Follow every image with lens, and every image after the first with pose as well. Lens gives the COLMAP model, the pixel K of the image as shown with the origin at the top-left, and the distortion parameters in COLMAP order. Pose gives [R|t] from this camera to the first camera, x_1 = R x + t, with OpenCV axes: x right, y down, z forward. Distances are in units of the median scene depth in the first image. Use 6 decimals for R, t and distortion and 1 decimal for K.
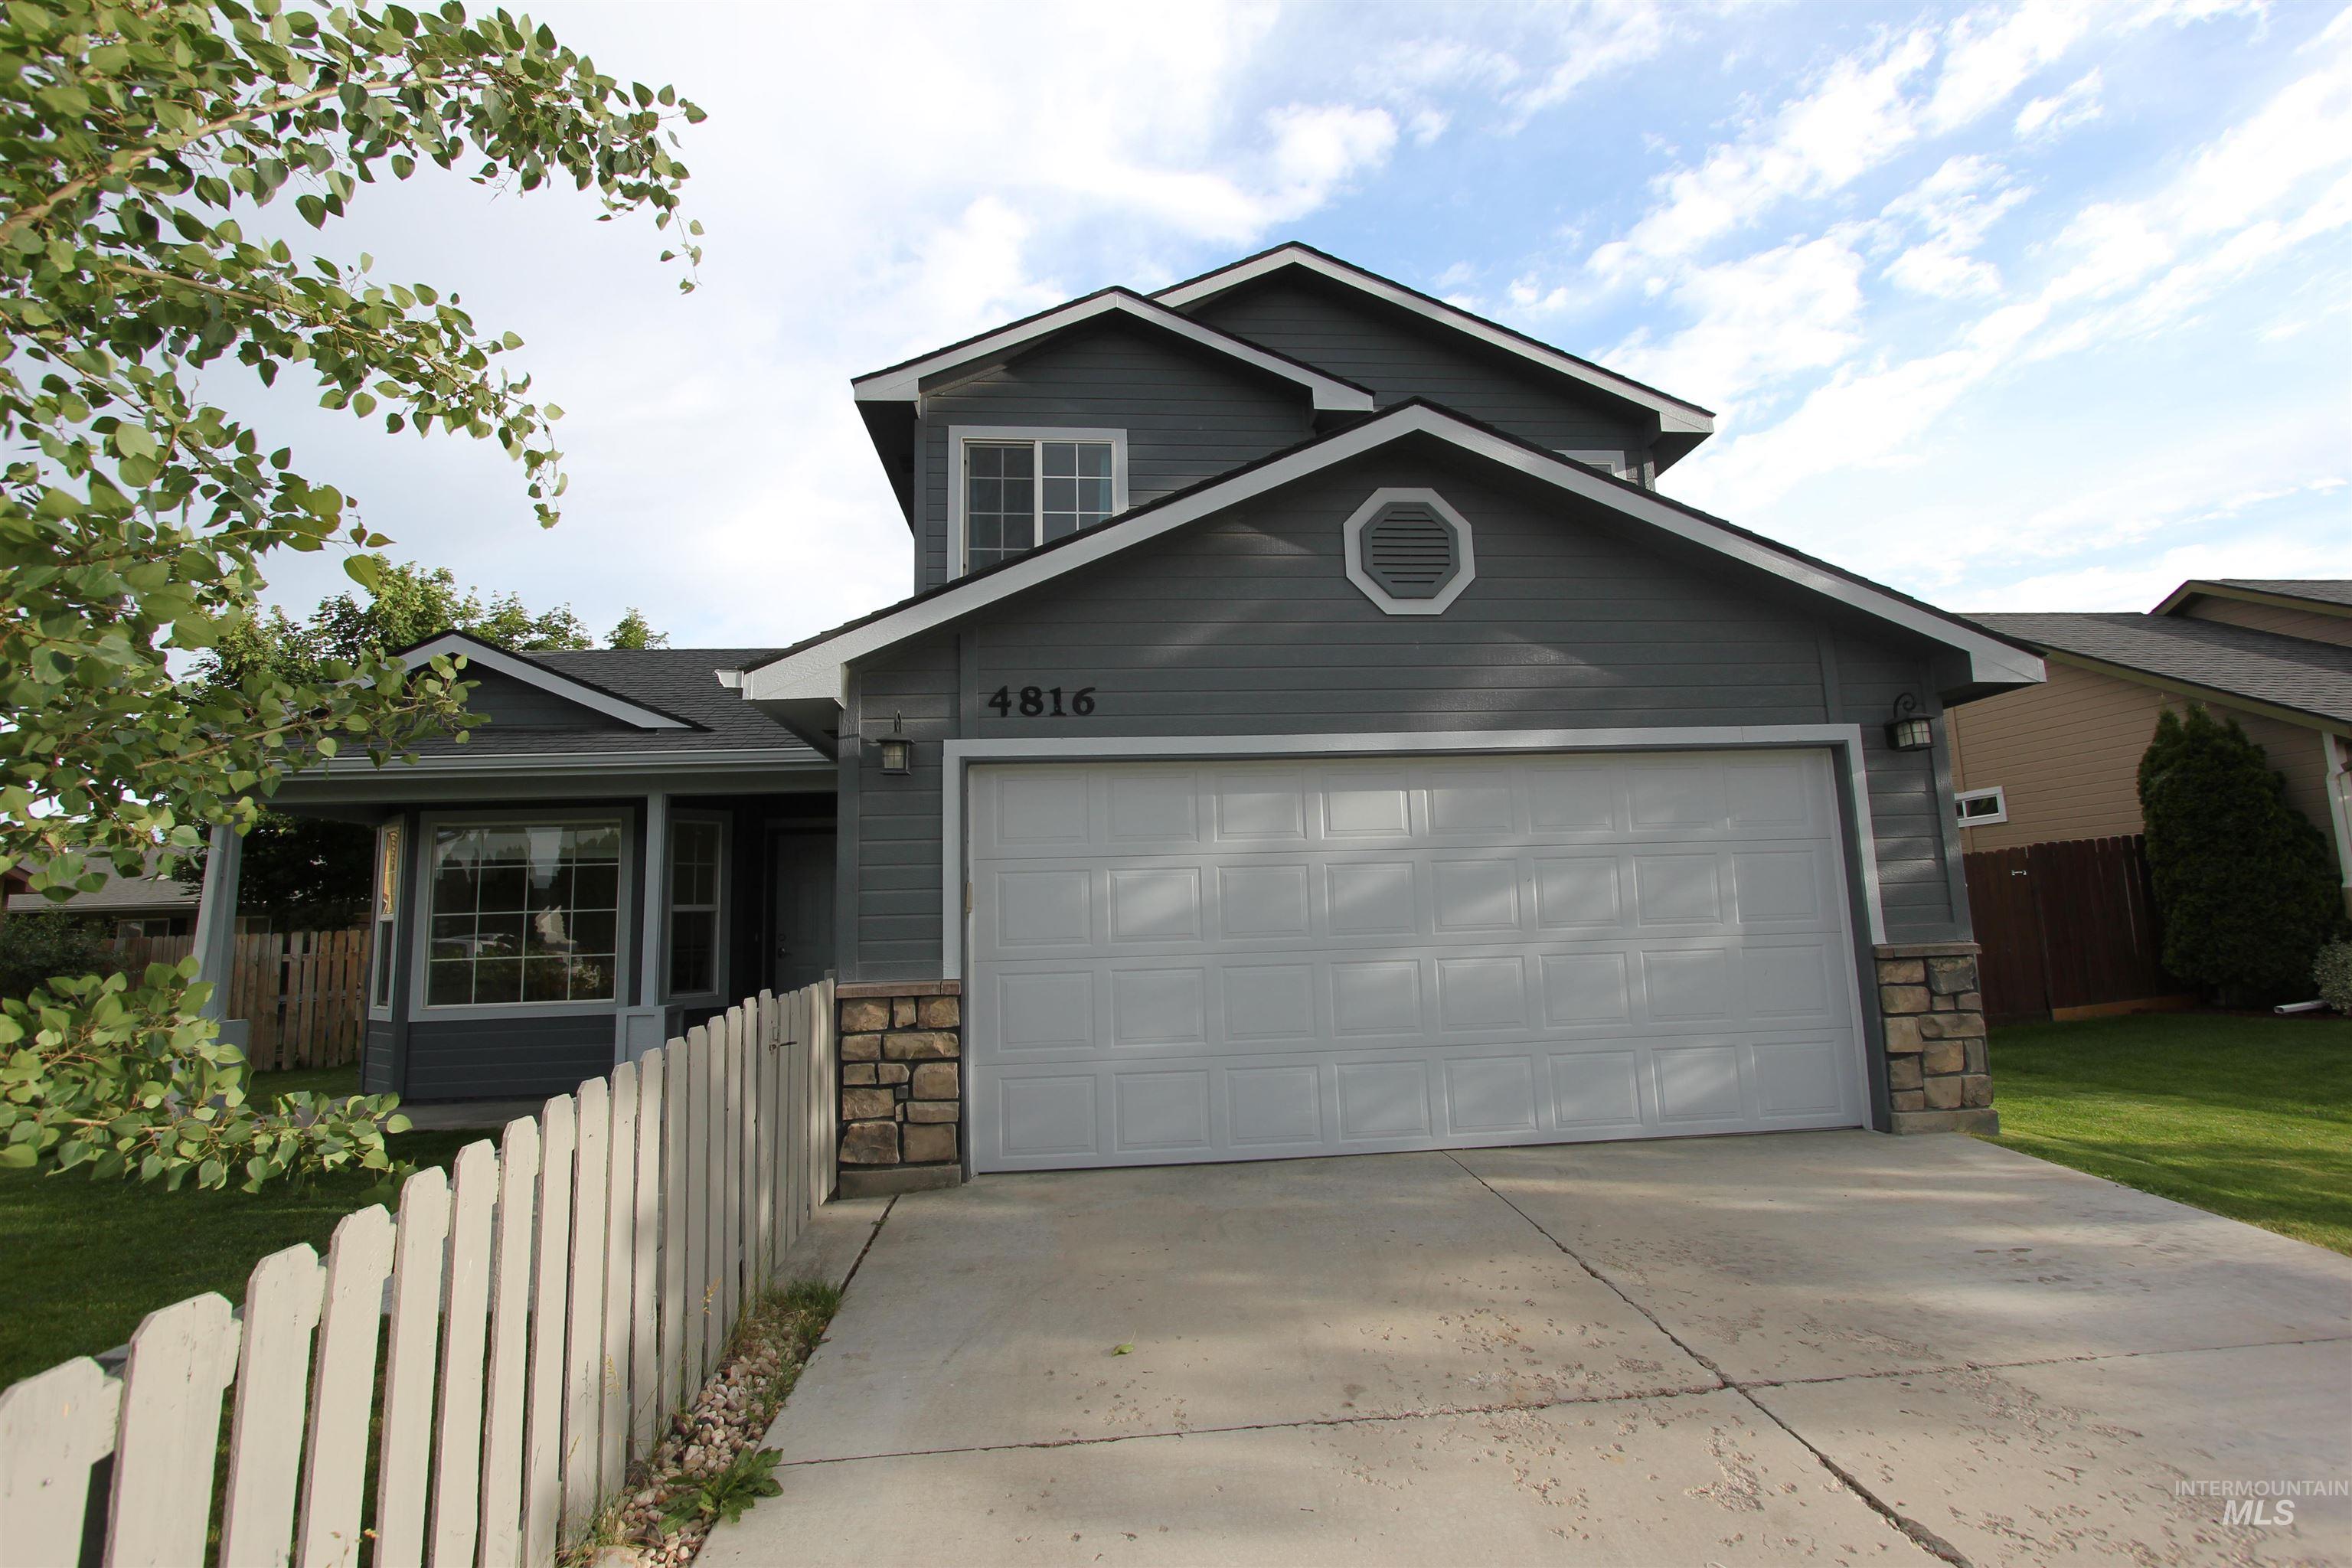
lens RADIAL K [[1081.7, 0, 1168.6], [0, 1081.7, 772.2], [0, 0, 1]] dist [-0.012630, 0.001844]
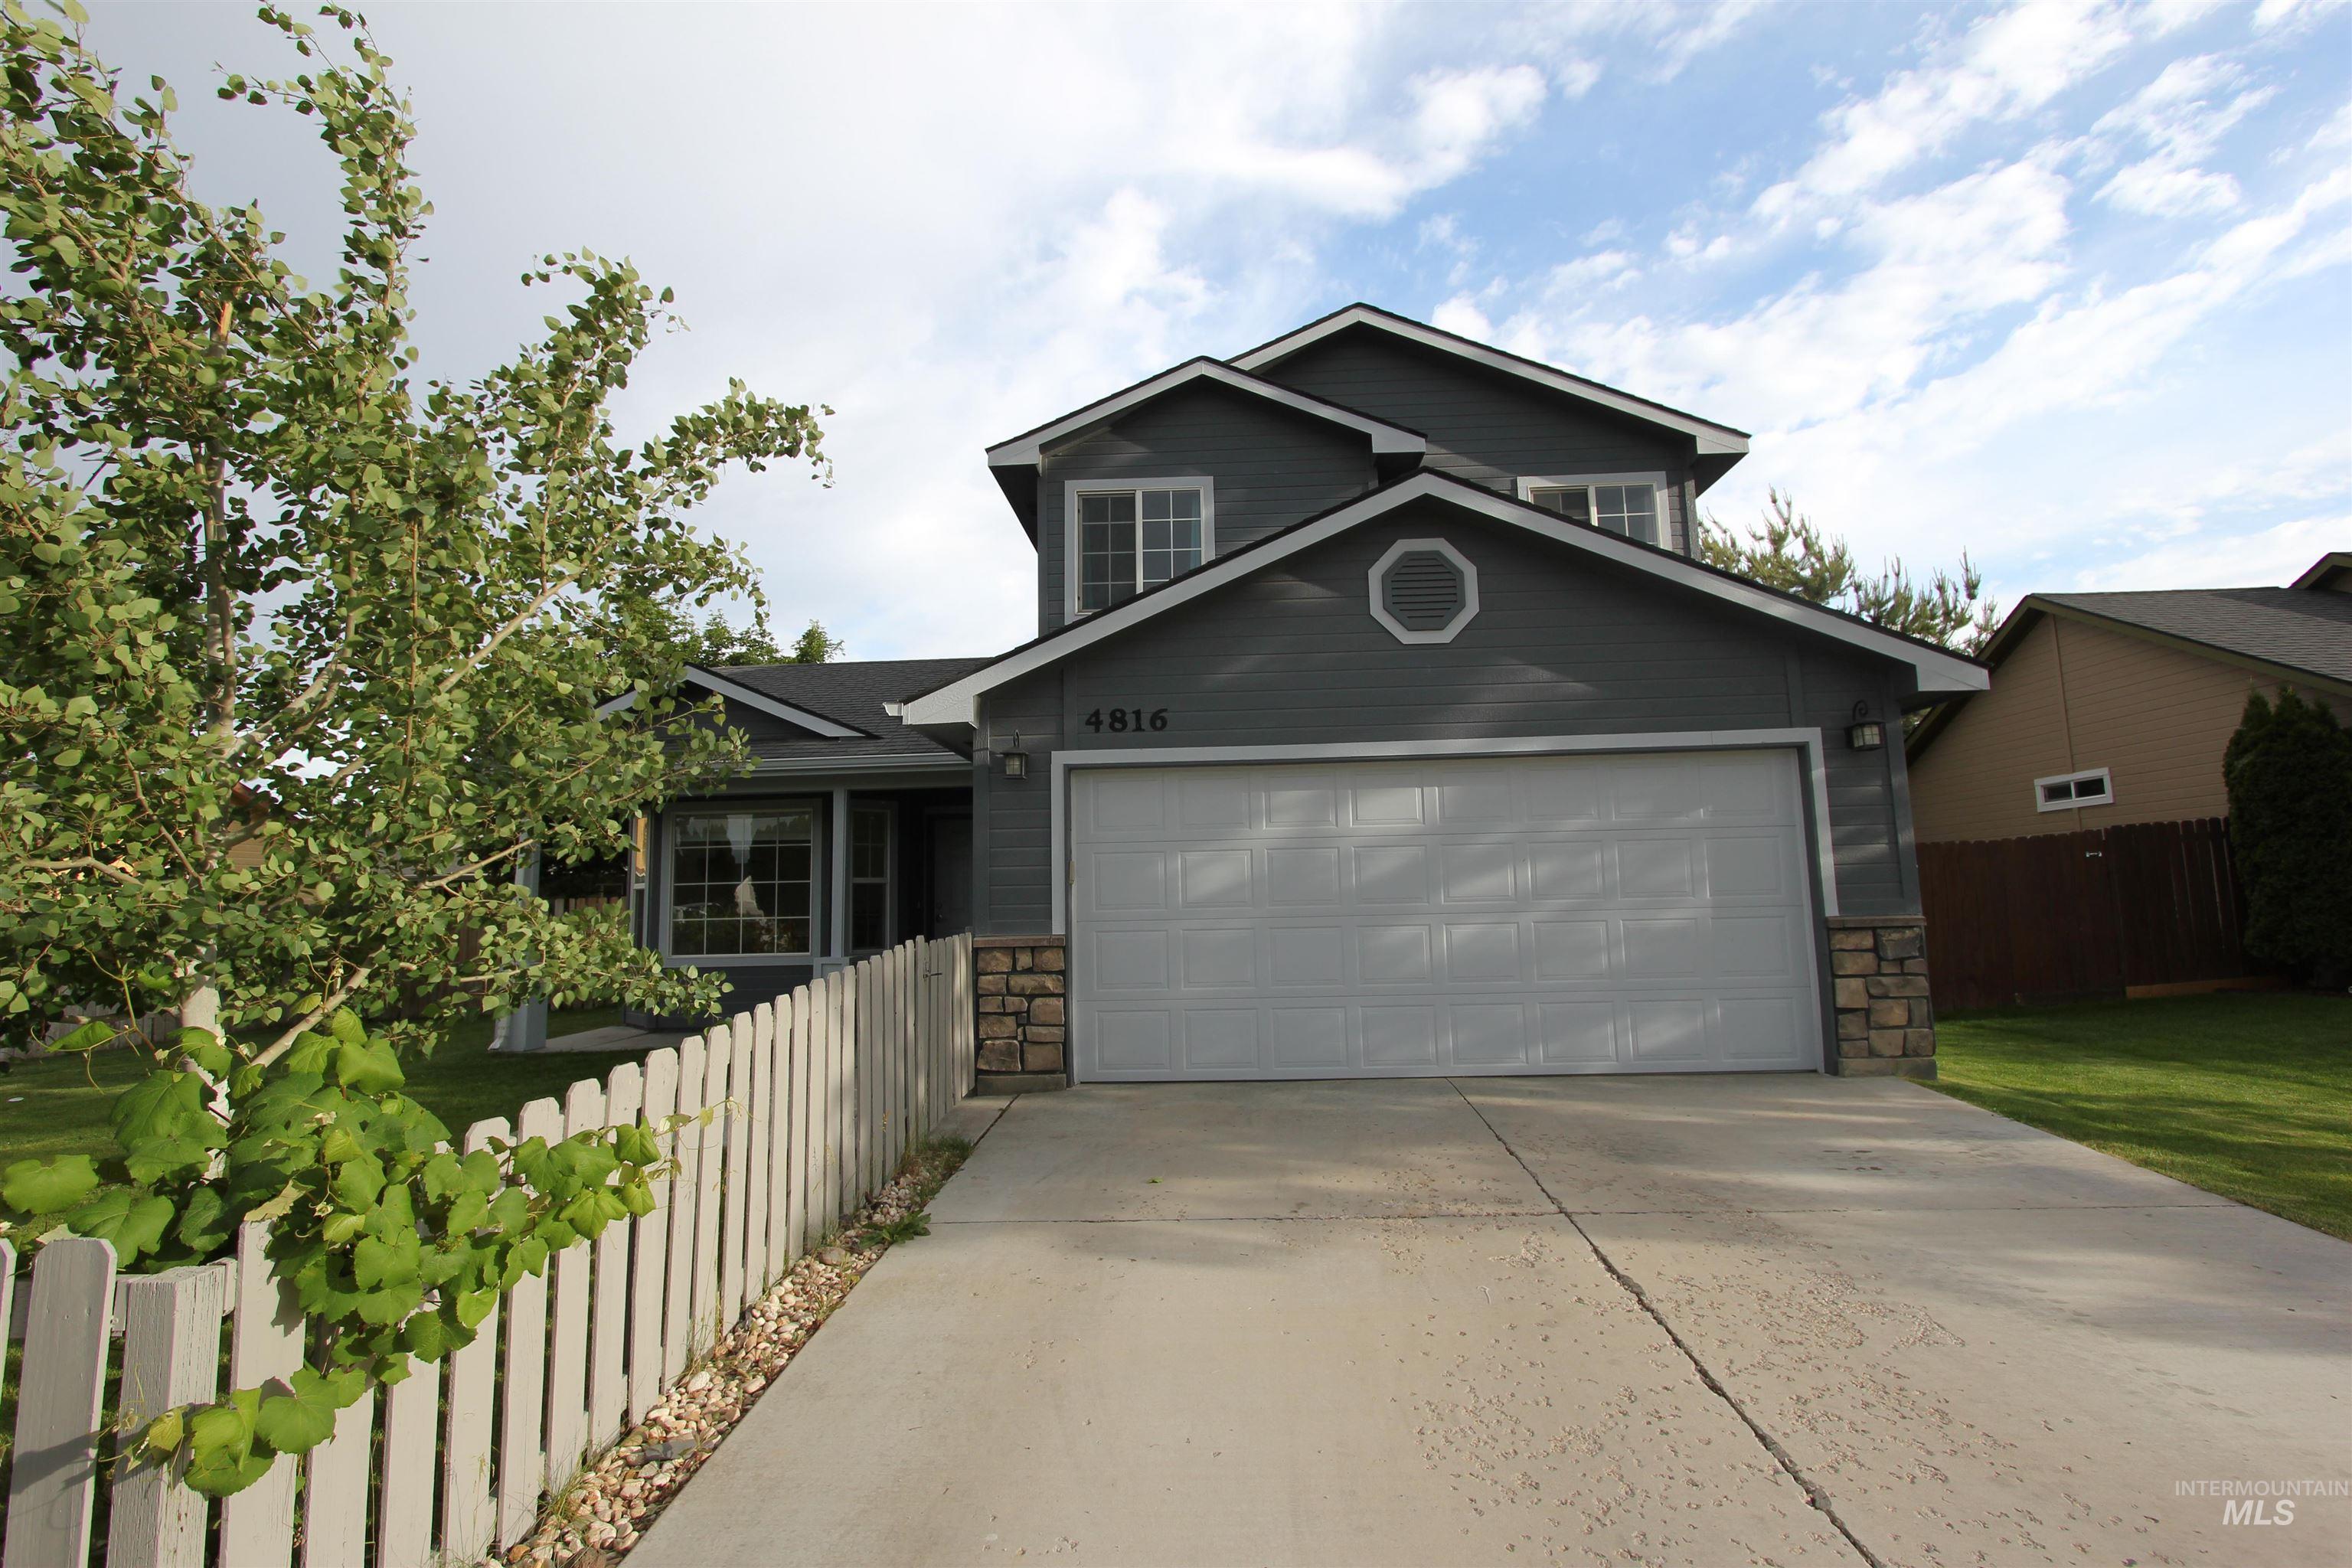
lens RADIAL K [[1081.7, 0, 1163.3], [0, 1081.7, 762.8], [0, 0, 1]] dist [-0.012630, 0.001844]
pose [[0.989691, -0.009165, -0.142926, 0.085562], [0.010966, 0.999870, 0.011816, -0.023070], [0.142799, -0.013261, 0.989663, -0.207593]]
